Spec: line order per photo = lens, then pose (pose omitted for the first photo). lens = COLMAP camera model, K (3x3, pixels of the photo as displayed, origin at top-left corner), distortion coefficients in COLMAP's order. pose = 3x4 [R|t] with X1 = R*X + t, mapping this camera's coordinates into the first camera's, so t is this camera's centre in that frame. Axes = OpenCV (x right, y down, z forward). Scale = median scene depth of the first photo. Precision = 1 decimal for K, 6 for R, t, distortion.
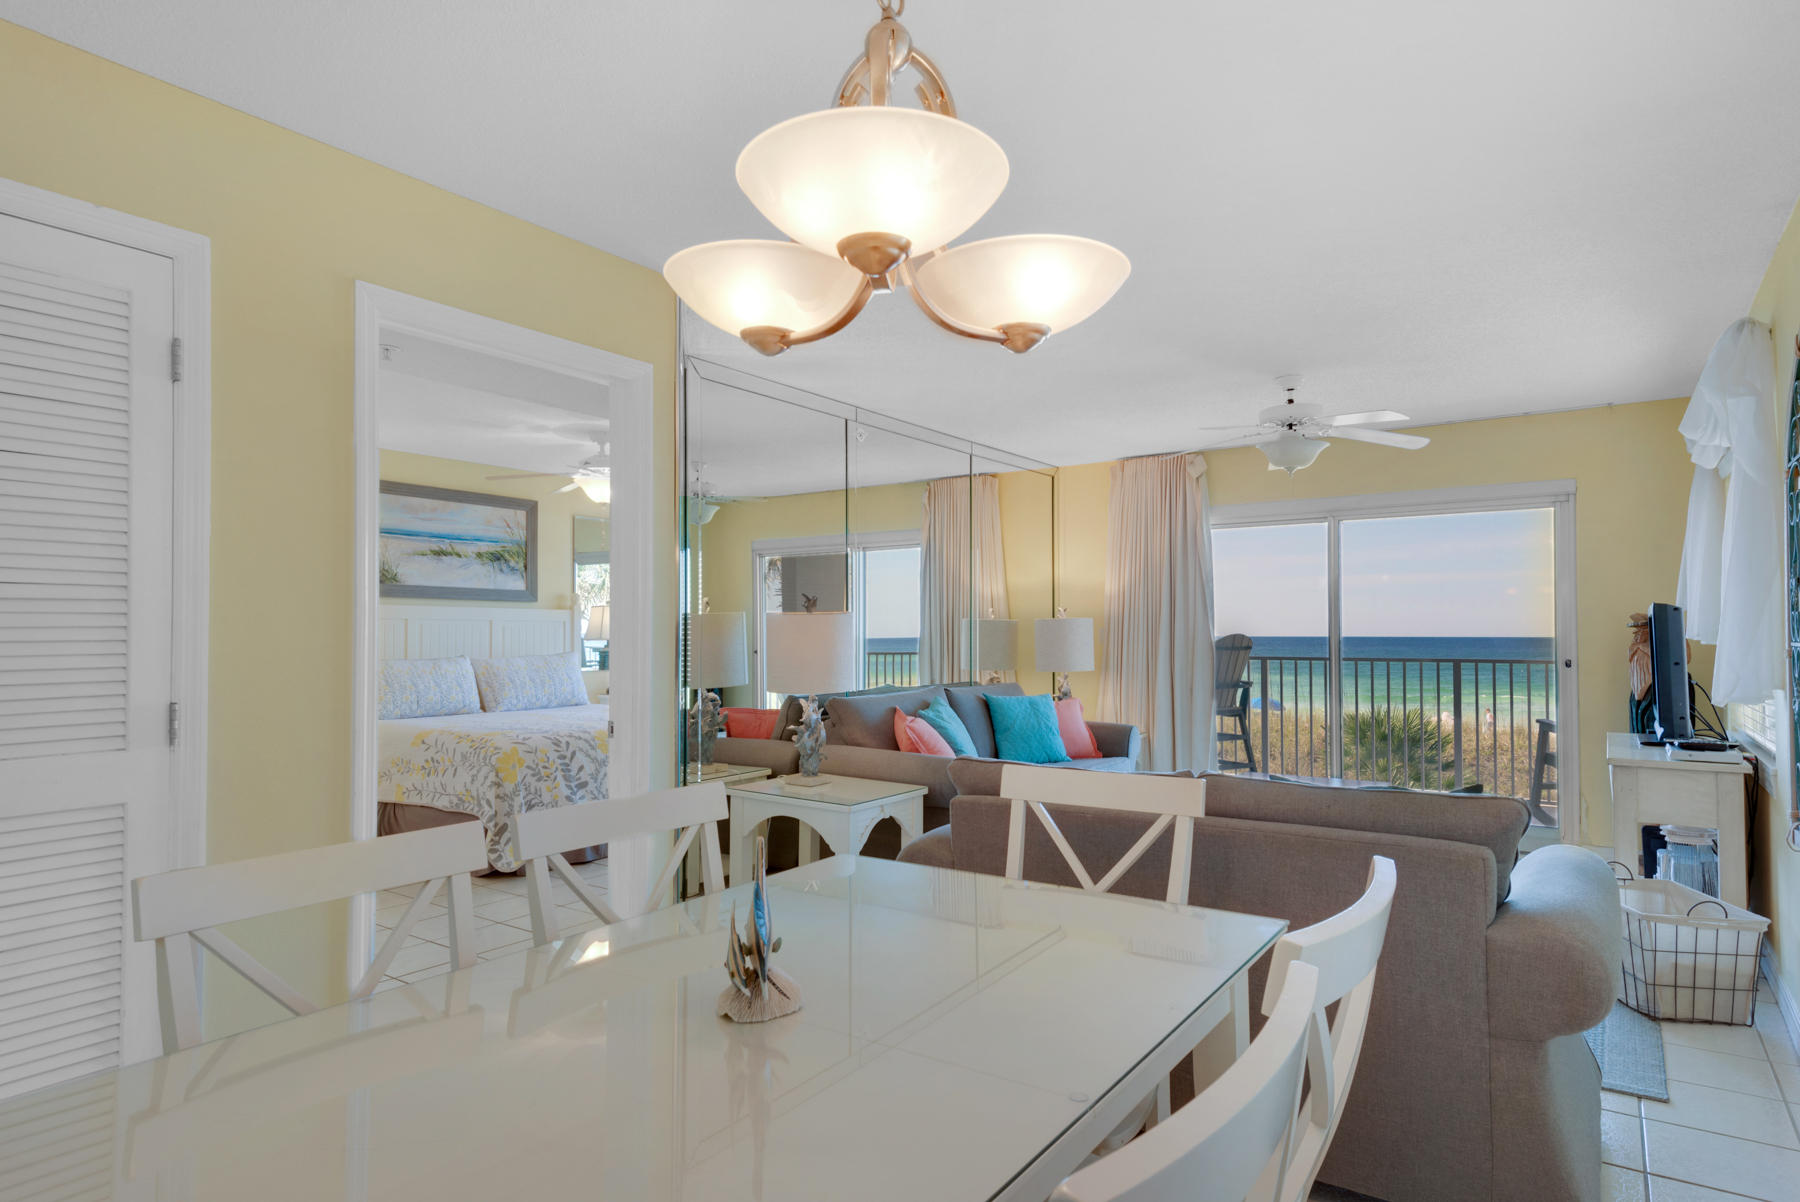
lens RADIAL K [[1005.3, 0, 894.8], [0, 1005.3, 619.9], [0, 0, 1]] dist [0.004460, 0.000773]
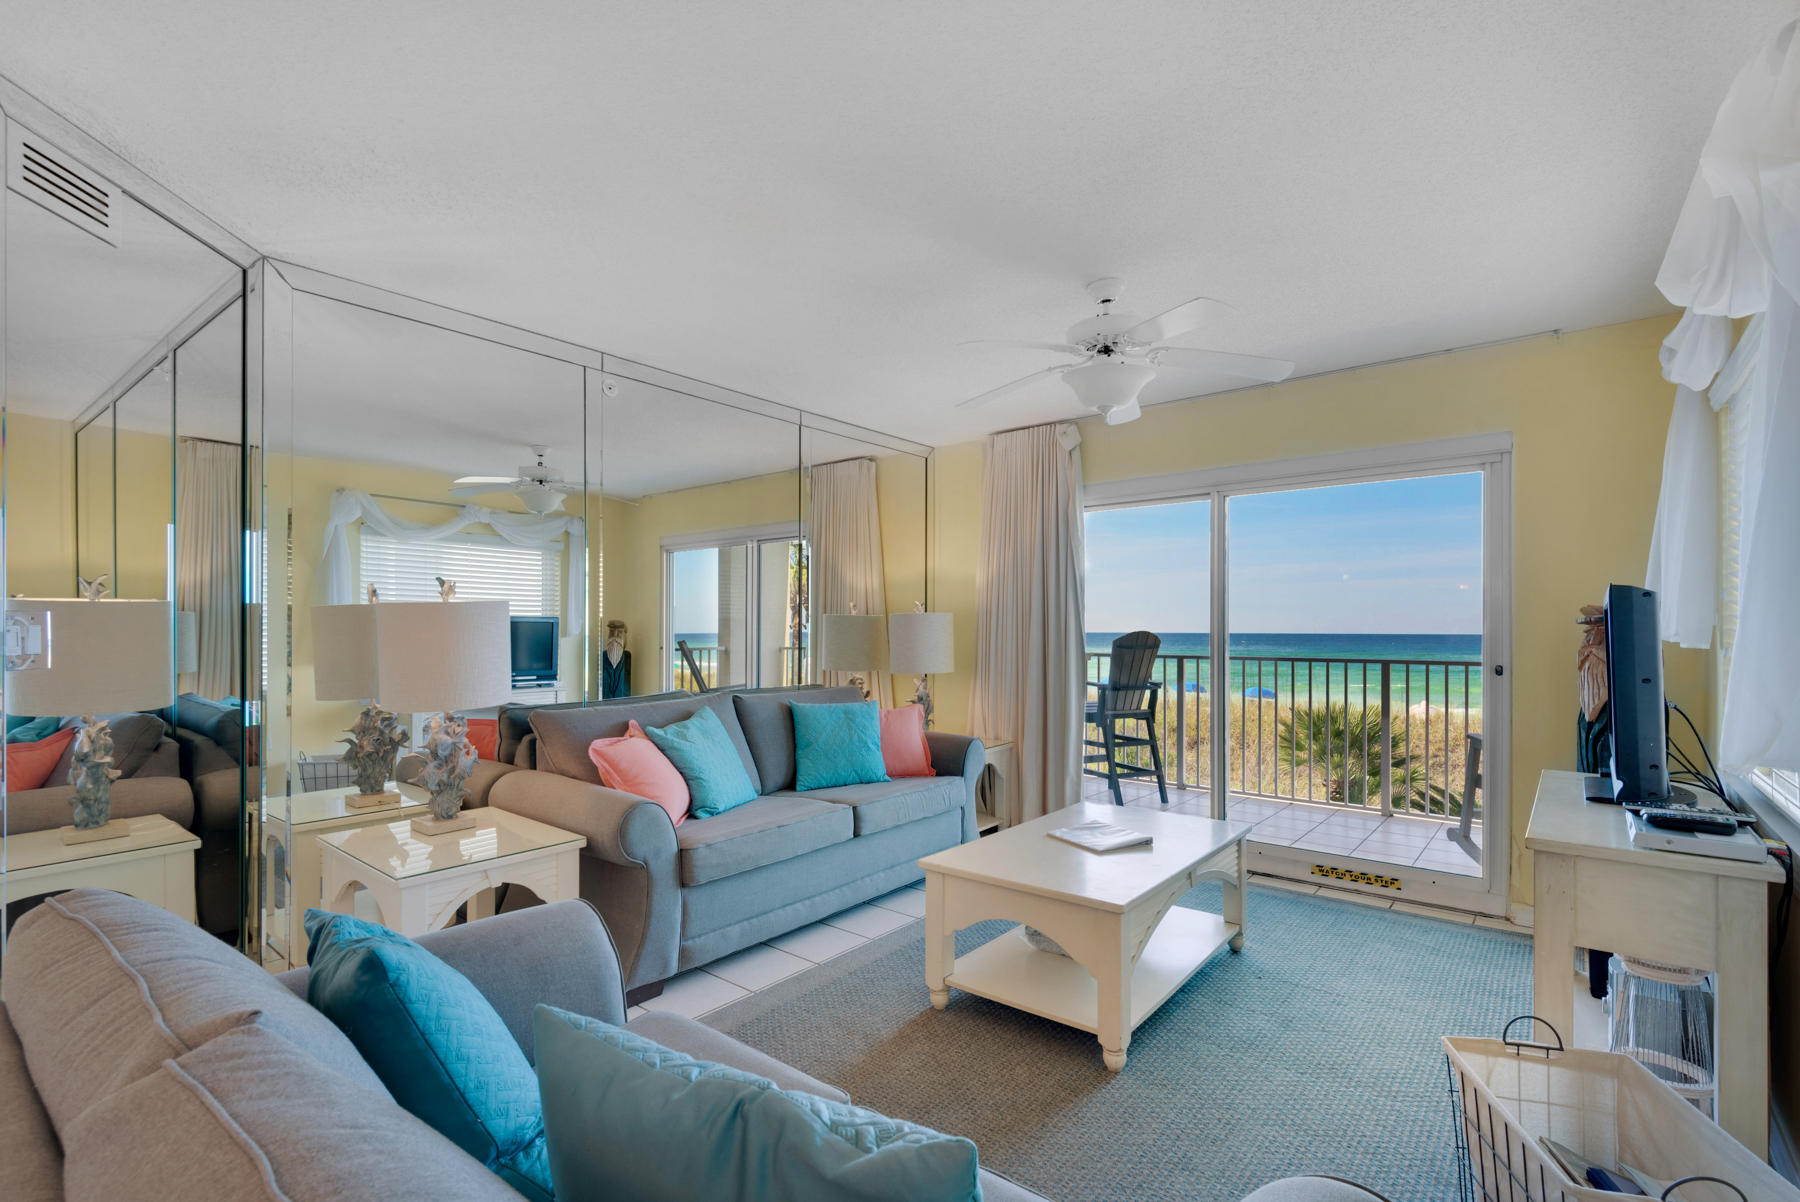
lens RADIAL K [[838.6, 0, 909.4], [0, 838.6, 632.0], [0, 0, 1]] dist [-0.000291, -0.000511]
pose [[0.998356, 0.002926, -0.057244, 0.246456], [-0.001976, 0.999859, 0.016647, 0.003399], [0.057285, -0.016507, 0.998221, 0.321744]]
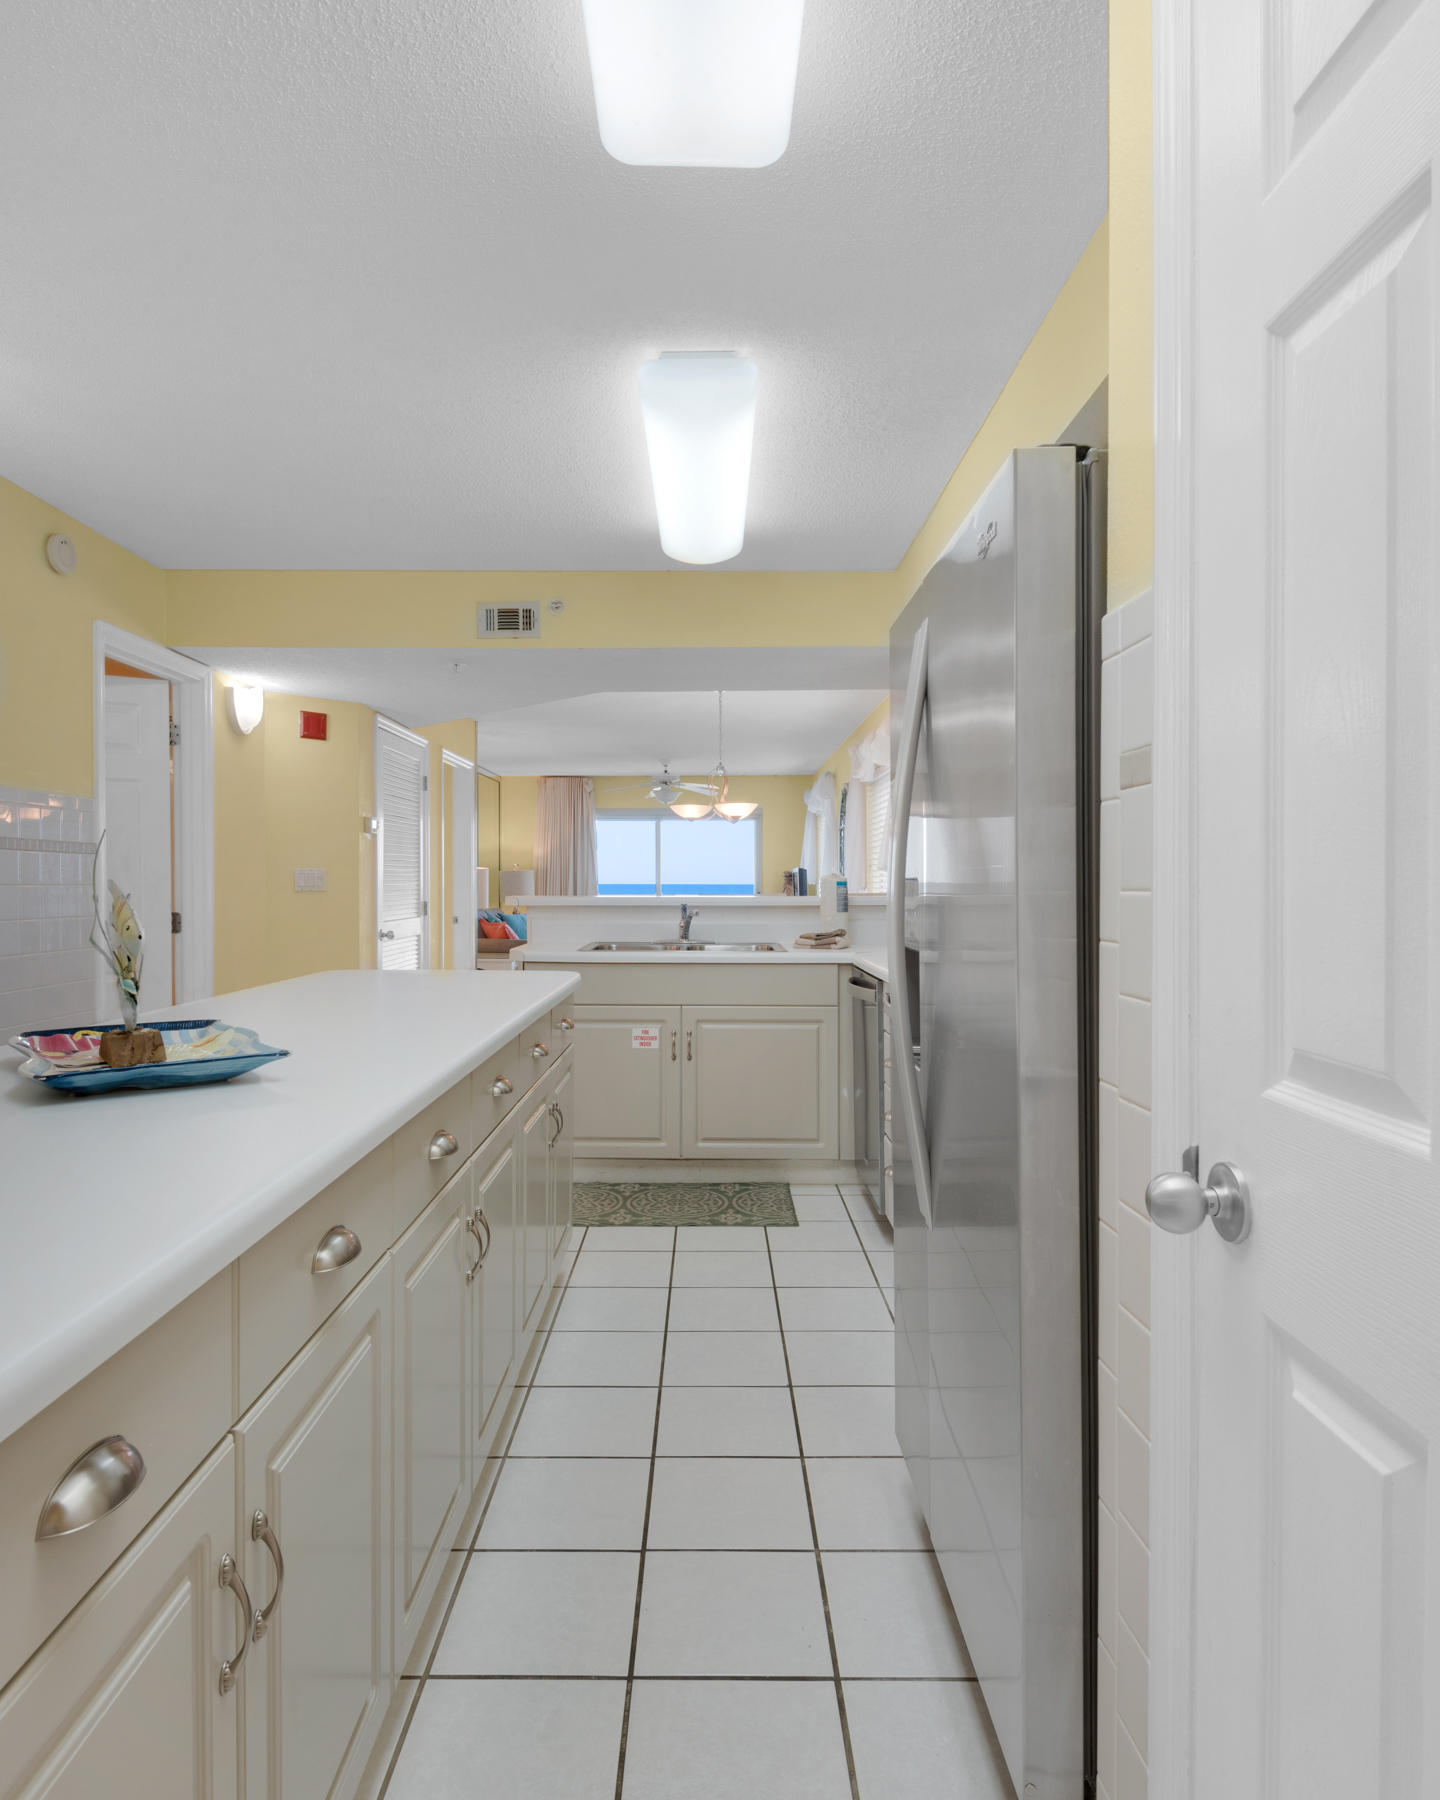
lens RADIAL K [[1051.8, 0, 716.6], [0, 1051.8, 927.8], [0, 0, 1]] dist [0.000526, 0.000099]
pose [[0.813882, -0.022387, 0.580599, -0.708381], [-0.011577, 0.998434, 0.054728, -0.005751], [-0.580915, -0.051264, 0.812348, -0.773809]]
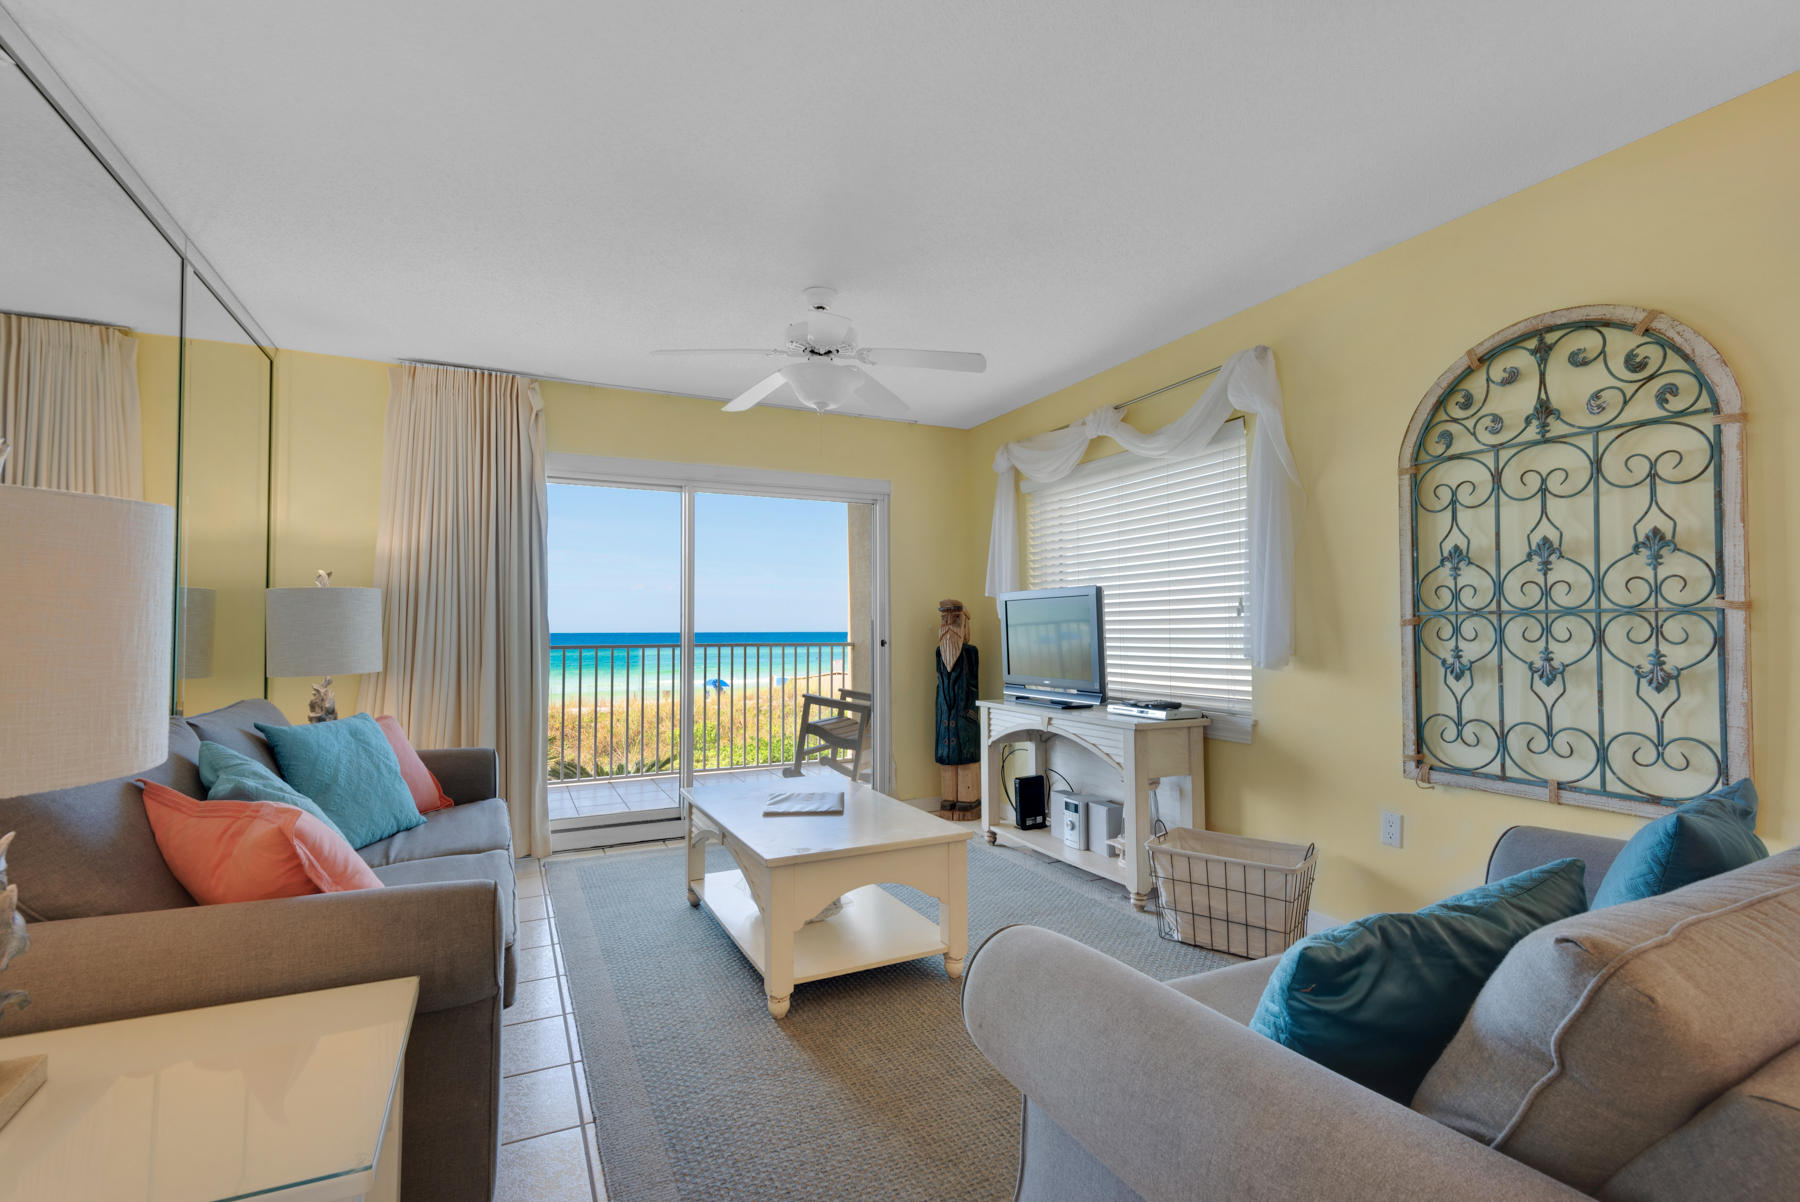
lens RADIAL K [[814.1, 0, 897.2], [0, 814.1, 607.6], [0, 0, 1]] dist [0.004355, -0.000448]
pose [[0.481039, 0.020977, 0.876448, -0.120836], [-0.007813, 0.999777, -0.019641, 0.020930], [-0.876664, 0.002600, 0.481095, 0.542635]]
